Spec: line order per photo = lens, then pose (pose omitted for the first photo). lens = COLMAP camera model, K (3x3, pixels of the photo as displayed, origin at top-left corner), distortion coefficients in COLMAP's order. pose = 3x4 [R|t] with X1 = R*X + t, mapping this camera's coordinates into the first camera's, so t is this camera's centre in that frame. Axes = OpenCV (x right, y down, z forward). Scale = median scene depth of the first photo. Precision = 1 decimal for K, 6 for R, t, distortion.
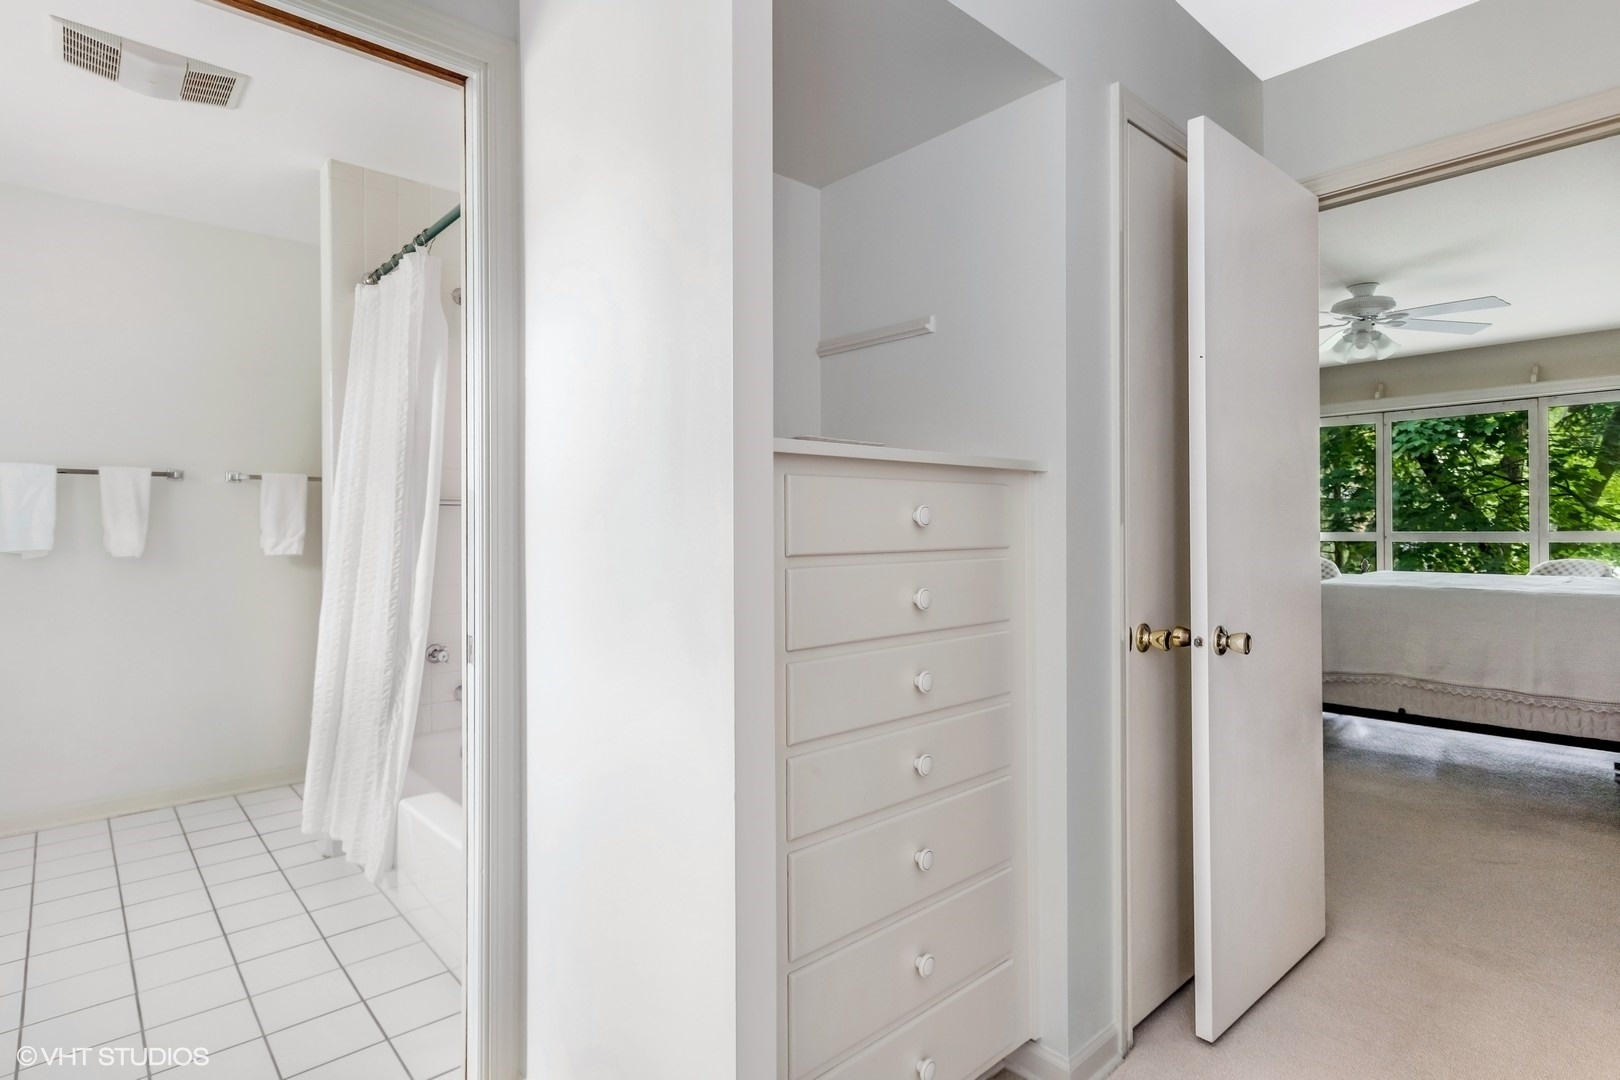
lens RADIAL K [[828.5, 0, 810.0], [0, 828.5, 540.0], [0, 0, 1]] dist [0.000987, 0.000848]
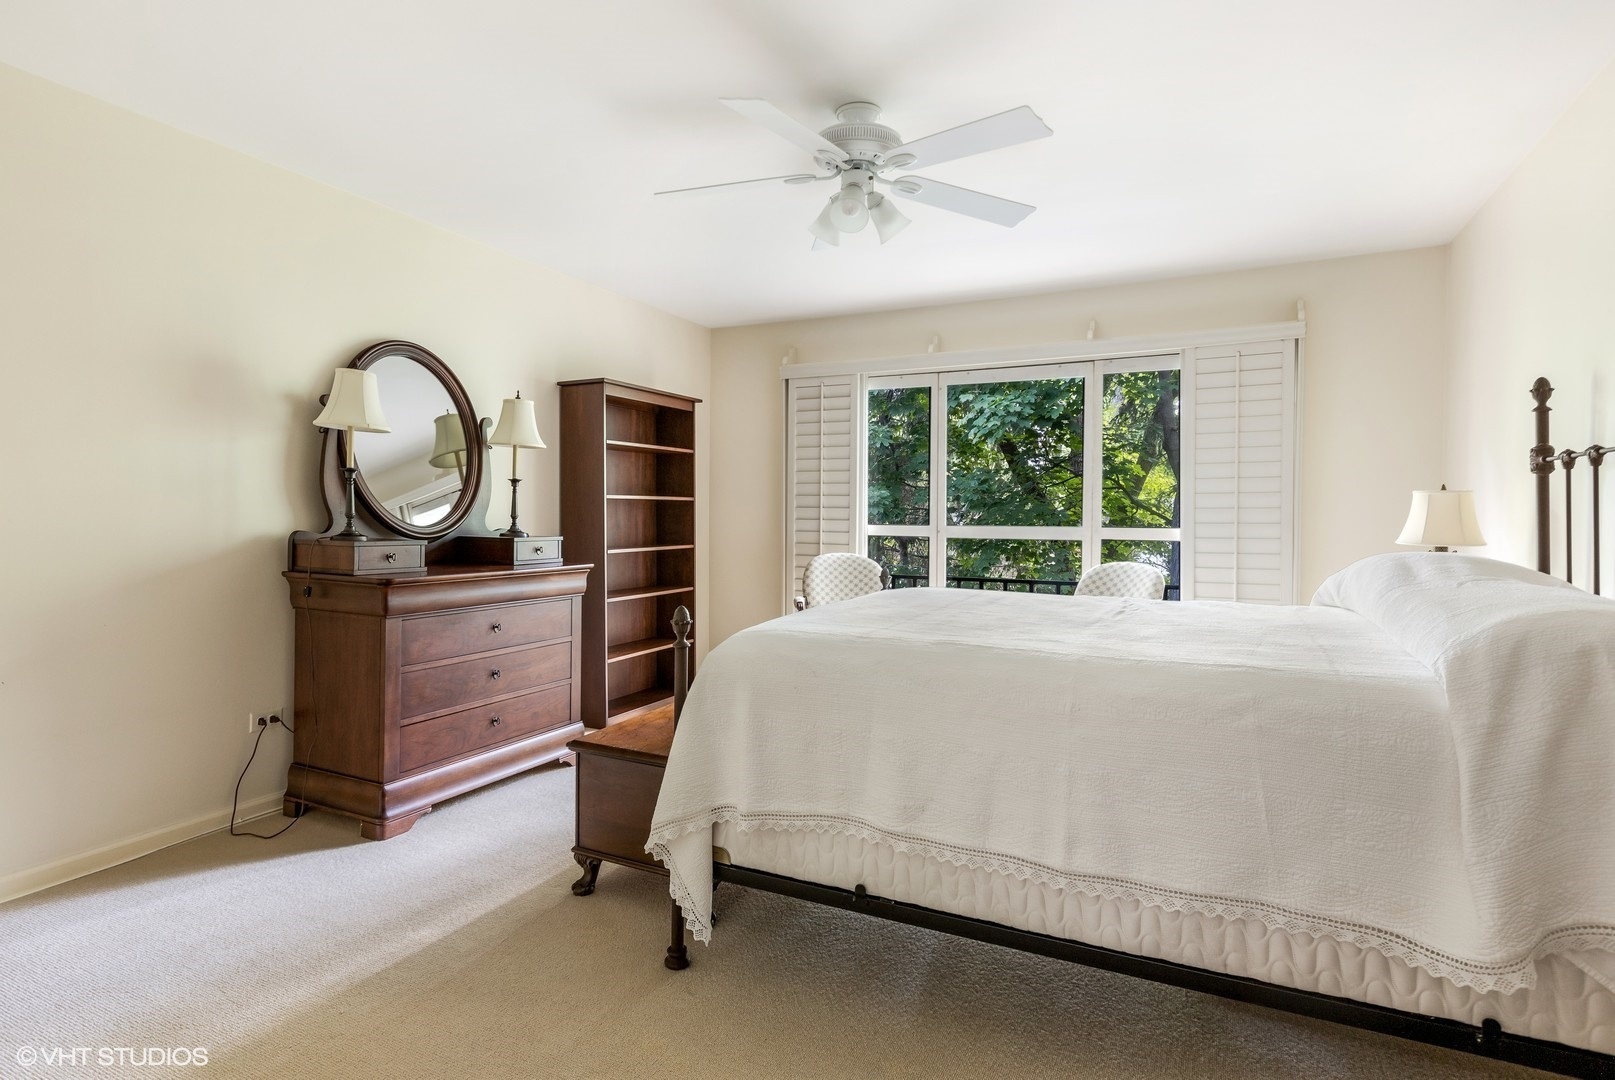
lens RADIAL K [[826.0, 0, 807.5], [0, 826.0, 540.0], [0, 0, 1]] dist [0.000987, 0.000848]
pose [[0.927067, 0.005198, 0.374860, 0.167021], [-0.014032, 0.999684, 0.020839, -0.005640], [-0.374633, -0.024579, 0.926847, 0.186045]]
